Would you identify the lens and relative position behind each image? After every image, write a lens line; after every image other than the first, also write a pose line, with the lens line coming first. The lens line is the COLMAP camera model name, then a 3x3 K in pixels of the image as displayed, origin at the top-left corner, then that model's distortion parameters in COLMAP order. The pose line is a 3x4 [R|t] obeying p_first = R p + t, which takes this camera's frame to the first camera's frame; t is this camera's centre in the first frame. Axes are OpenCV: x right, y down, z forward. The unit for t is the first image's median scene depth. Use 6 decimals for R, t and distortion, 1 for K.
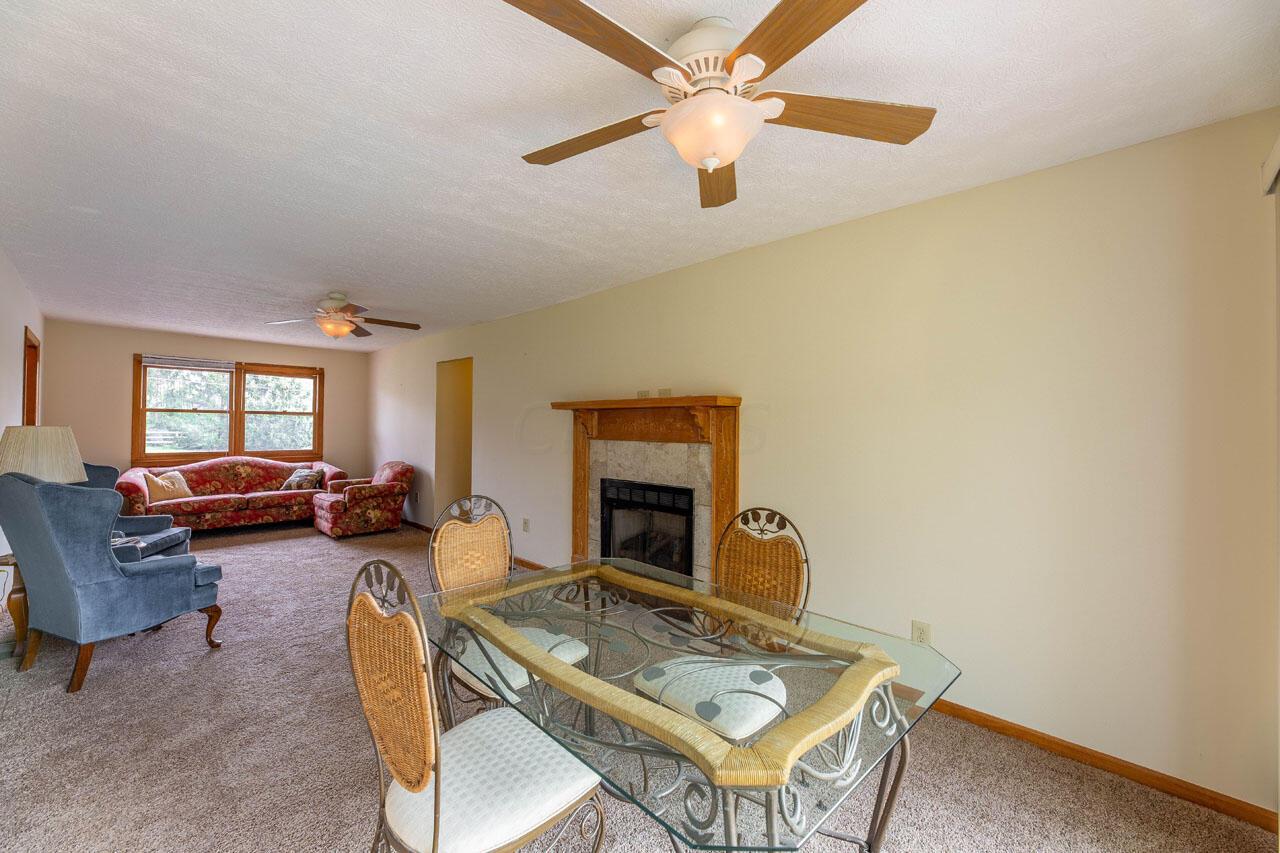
lens RADIAL K [[525.2, 0, 634.7], [0, 525.2, 423.7], [0, 0, 1]] dist [0.003038, 0.000853]
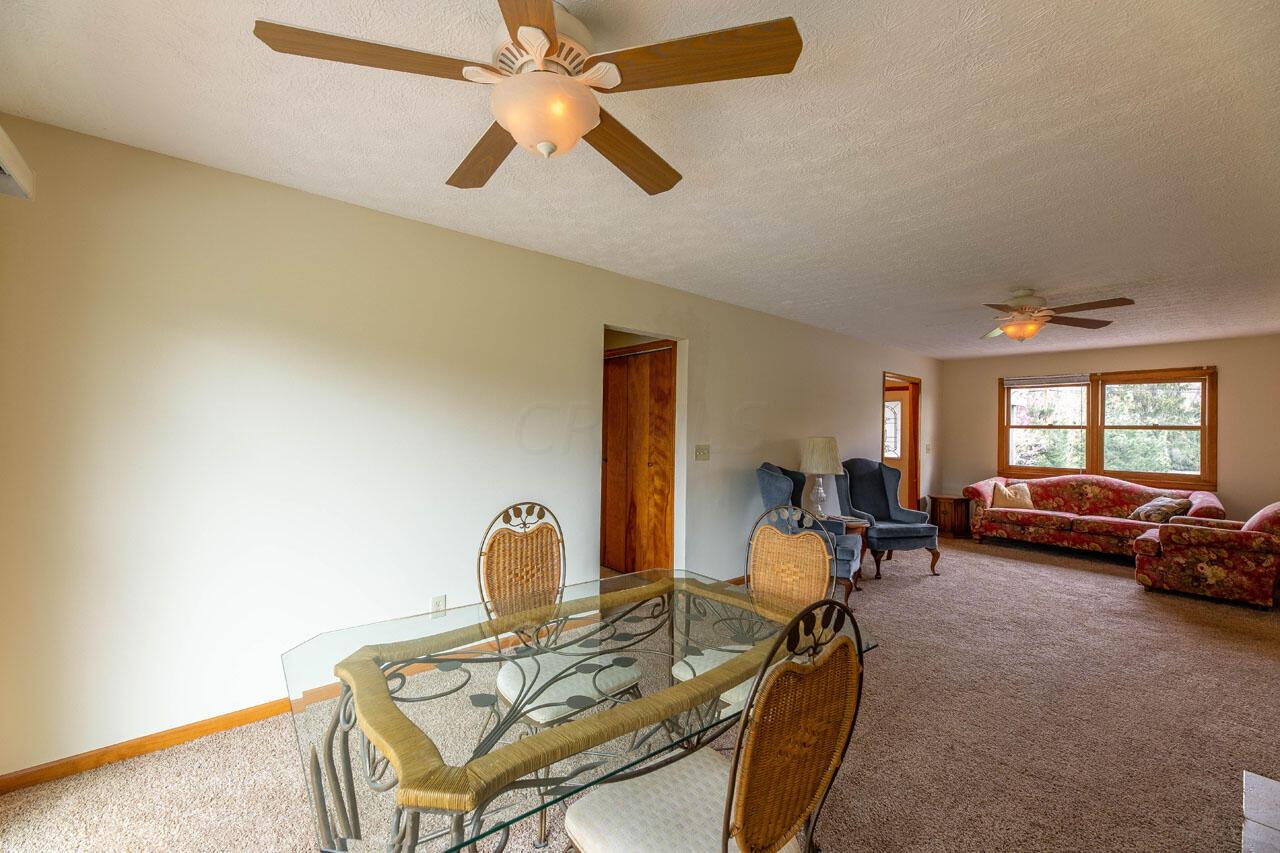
lens RADIAL K [[525.2, 0, 634.2], [0, 525.2, 430.1], [0, 0, 1]] dist [0.003038, 0.000853]
pose [[-0.101327, -0.013402, -0.994763, 0.258487], [-0.014756, 0.999820, -0.011967, 0.006115], [0.994744, 0.013466, -0.101507, 0.301740]]
